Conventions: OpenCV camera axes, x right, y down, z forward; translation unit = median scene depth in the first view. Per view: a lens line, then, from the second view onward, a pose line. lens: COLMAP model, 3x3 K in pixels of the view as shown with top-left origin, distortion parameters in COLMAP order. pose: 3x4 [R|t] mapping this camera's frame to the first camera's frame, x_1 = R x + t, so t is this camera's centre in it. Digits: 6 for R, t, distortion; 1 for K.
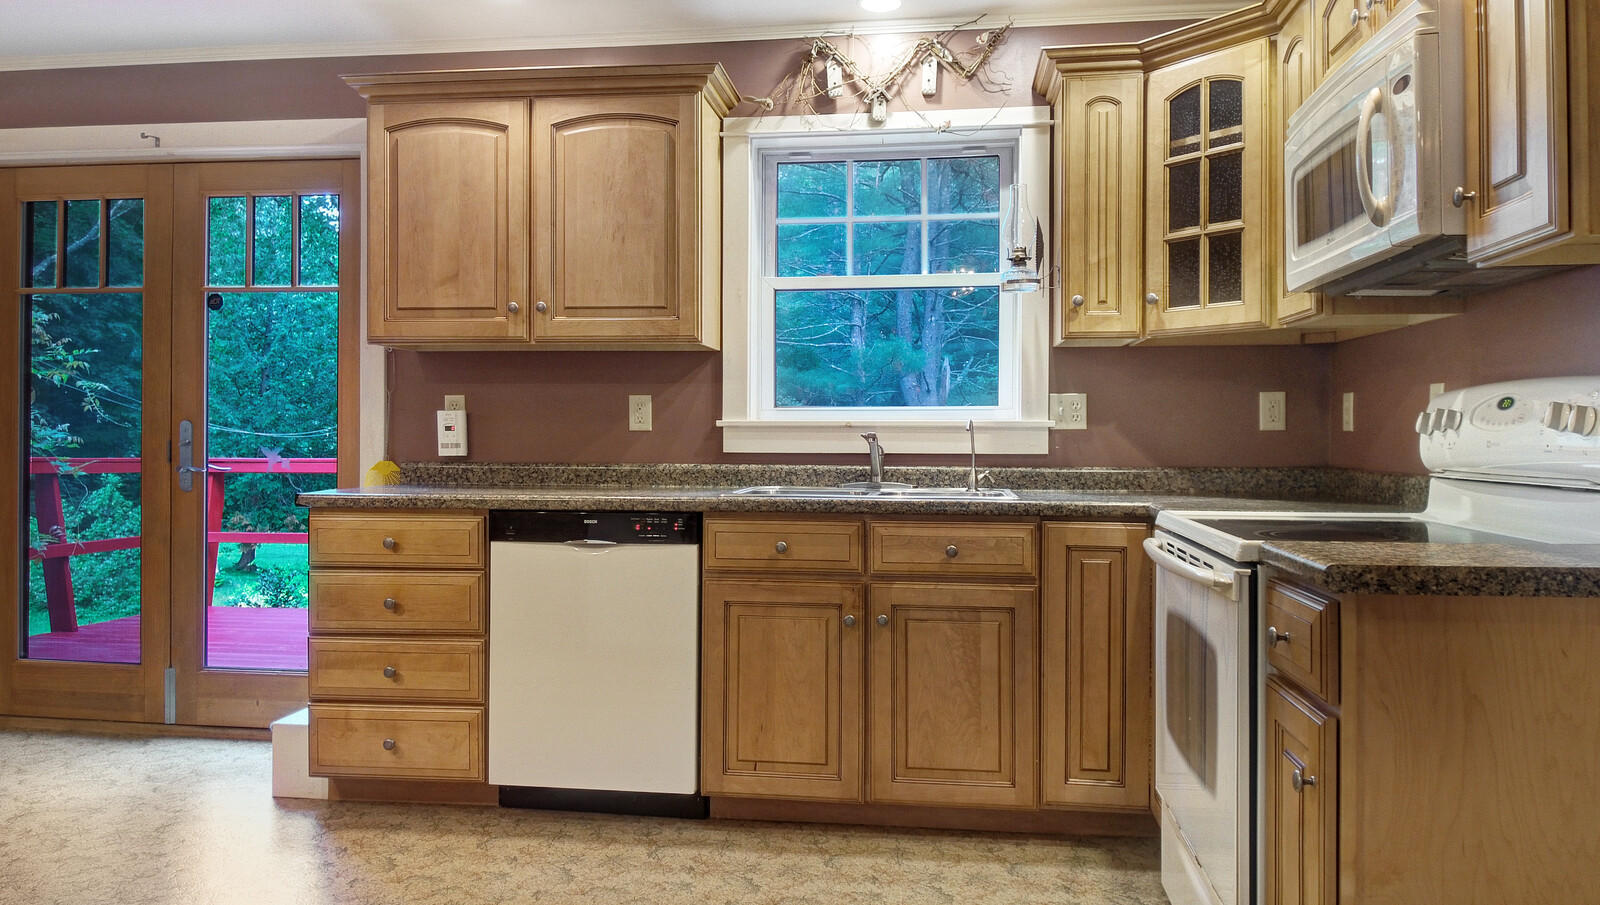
lens RADIAL K [[1140.5, 0, 804.8], [0, 1140.5, 431.4], [0, 0, 1]] dist [0.002348, -0.005178]
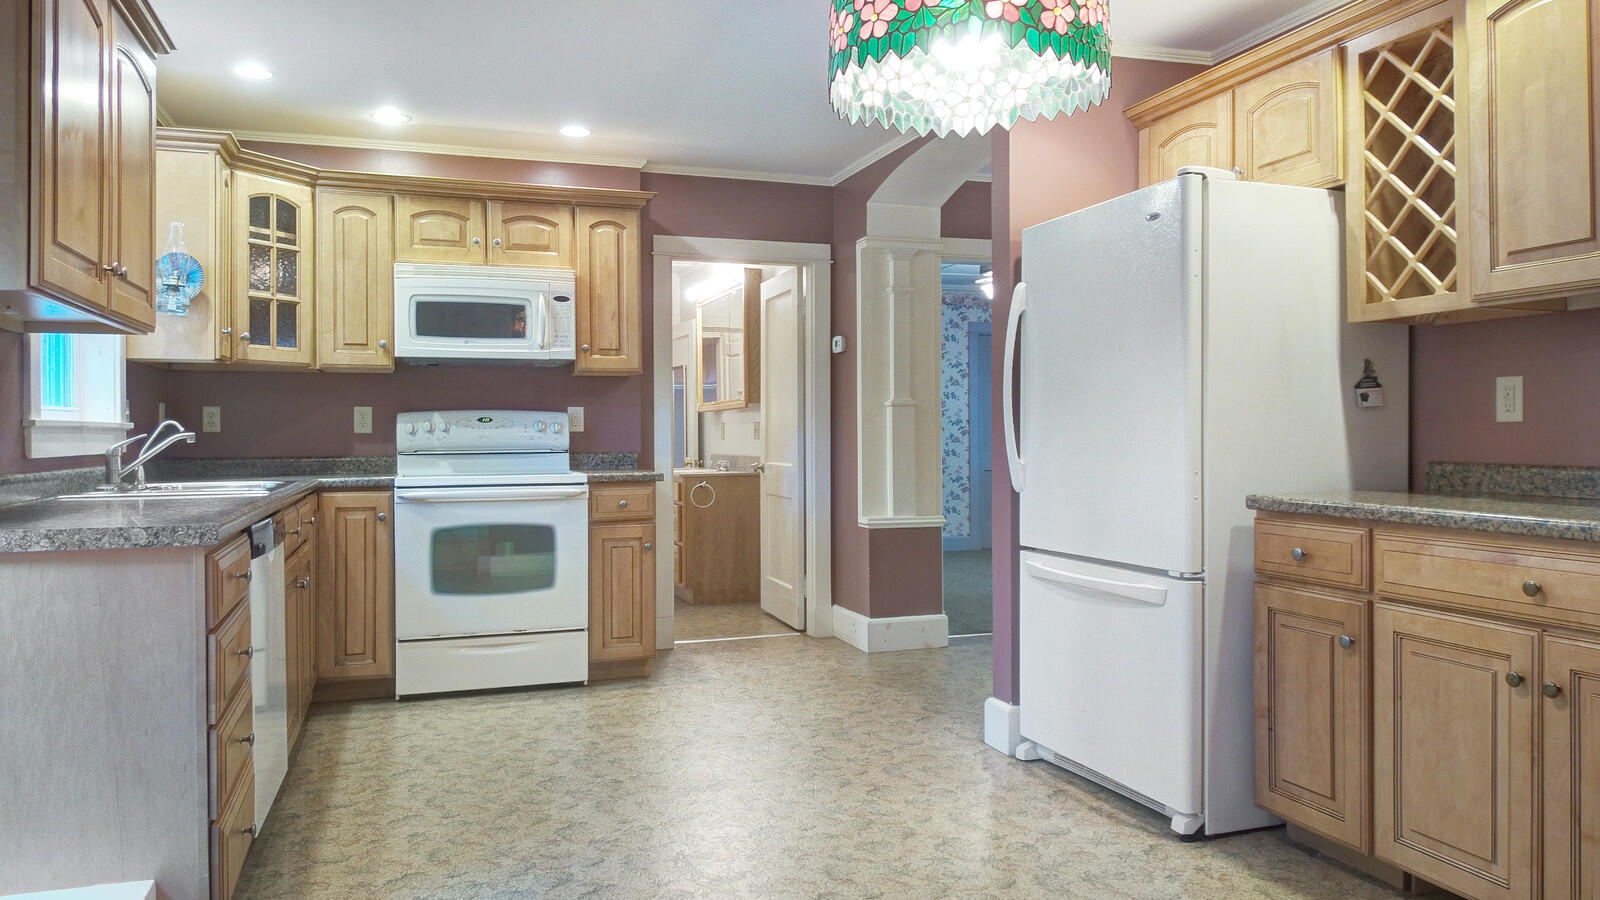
lens RADIAL K [[1140.5, 0, 804.8], [0, 1140.5, 428.9], [0, 0, 1]] dist [0.002348, -0.005178]
pose [[-0.446147, 0.001842, 0.894958, -1.364136], [0.008113, 0.999965, 0.001986, -0.000545], [-0.894923, 0.008147, -0.446146, 1.109412]]
